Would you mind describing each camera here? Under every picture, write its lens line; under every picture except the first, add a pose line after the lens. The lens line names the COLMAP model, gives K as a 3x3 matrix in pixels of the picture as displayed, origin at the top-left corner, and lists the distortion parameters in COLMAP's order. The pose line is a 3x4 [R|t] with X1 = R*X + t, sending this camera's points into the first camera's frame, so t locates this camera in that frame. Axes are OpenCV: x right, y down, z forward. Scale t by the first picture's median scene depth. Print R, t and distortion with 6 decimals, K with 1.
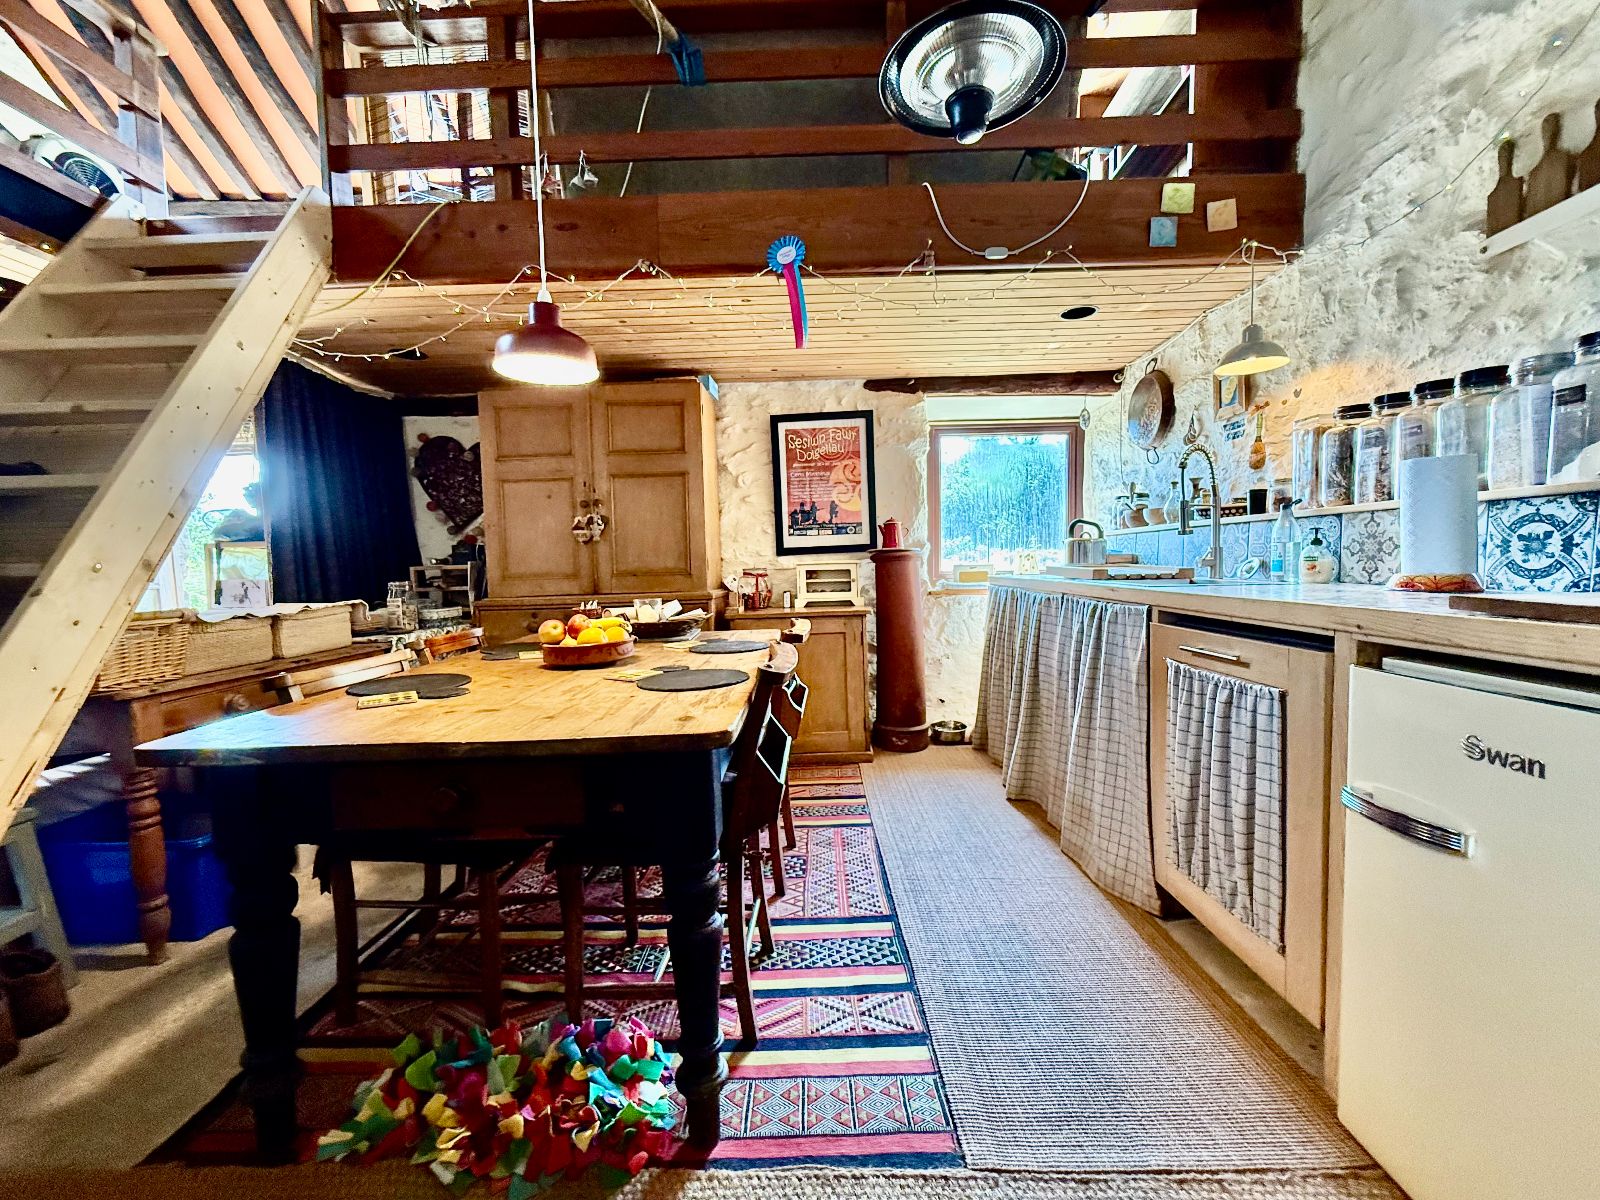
lens RADIAL K [[639.2, 0, 802.1], [0, 639.2, 600.7], [0, 0, 1]] dist [-0.002549, 0.001828]
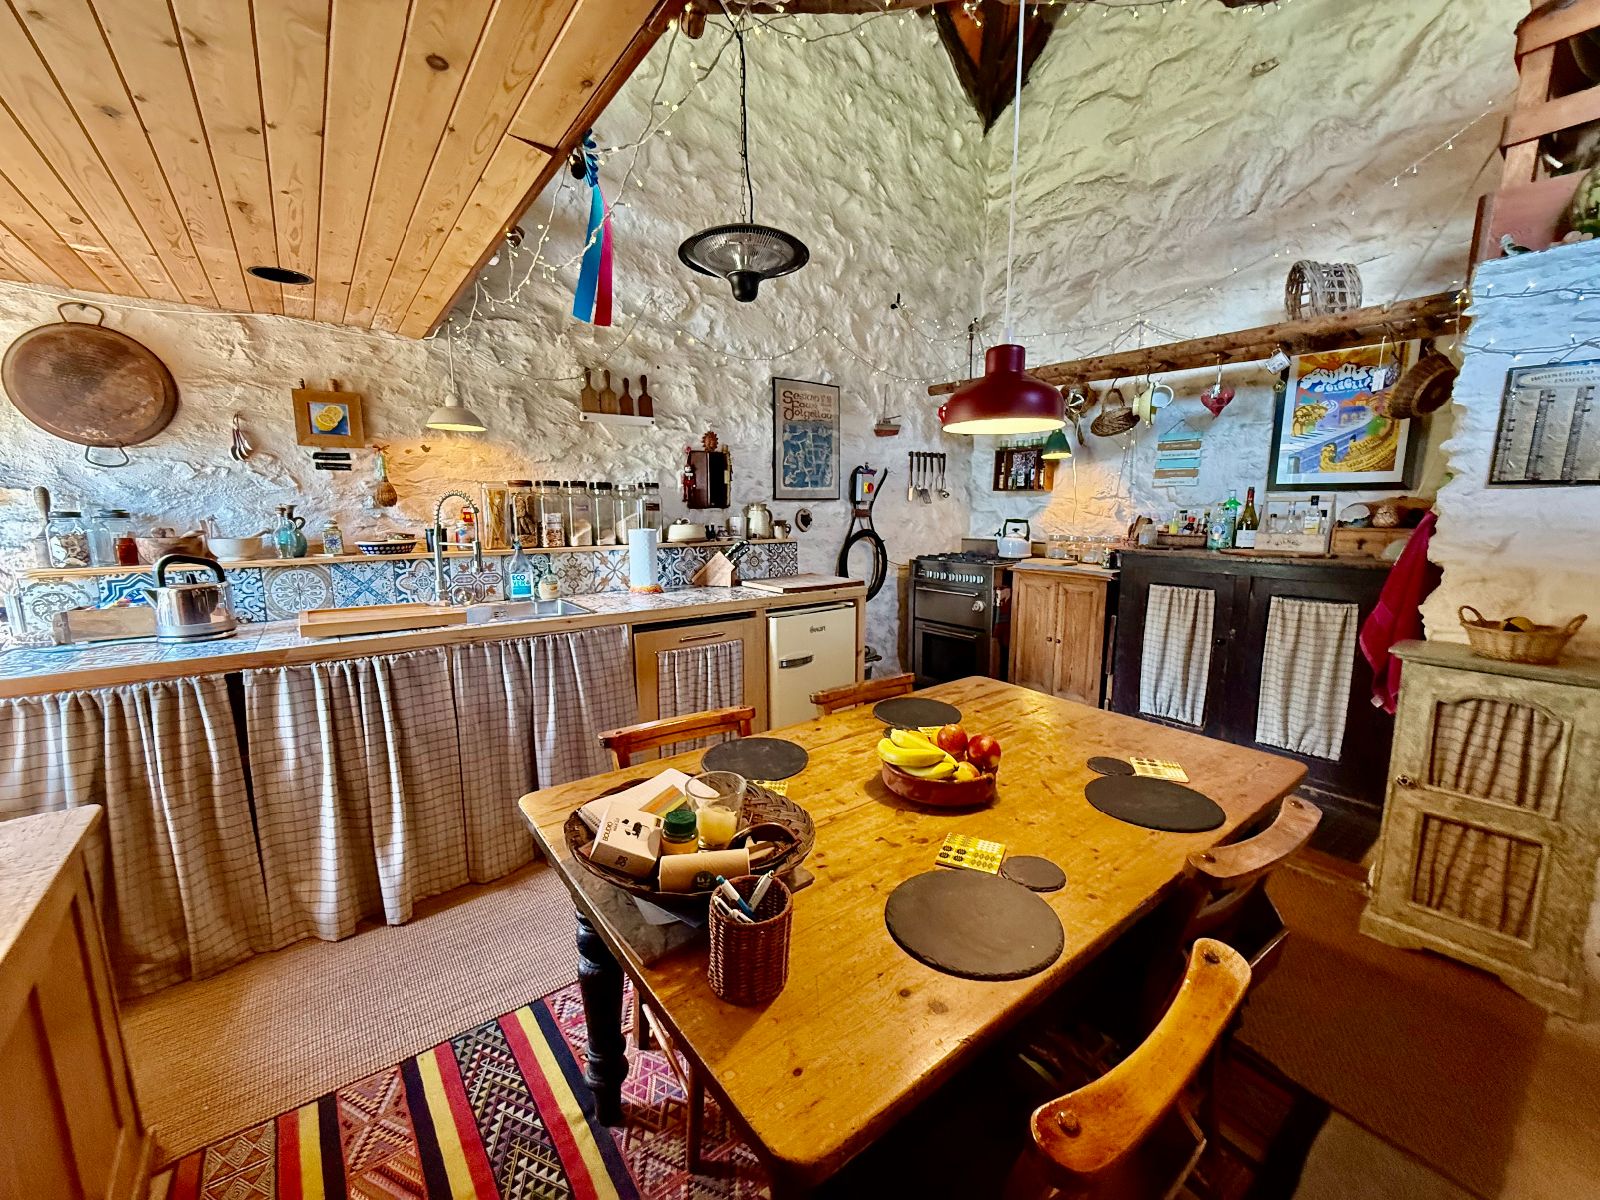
lens RADIAL K [[639.2, 0, 804.2], [0, 639.2, 600.1], [0, 0, 1]] dist [-0.002549, 0.001828]
pose [[-0.623932, -0.097021, 0.775432, -0.328558], [0.059773, 0.983432, 0.171141, -0.107303], [-0.779189, 0.153131, -0.607795, 0.632009]]
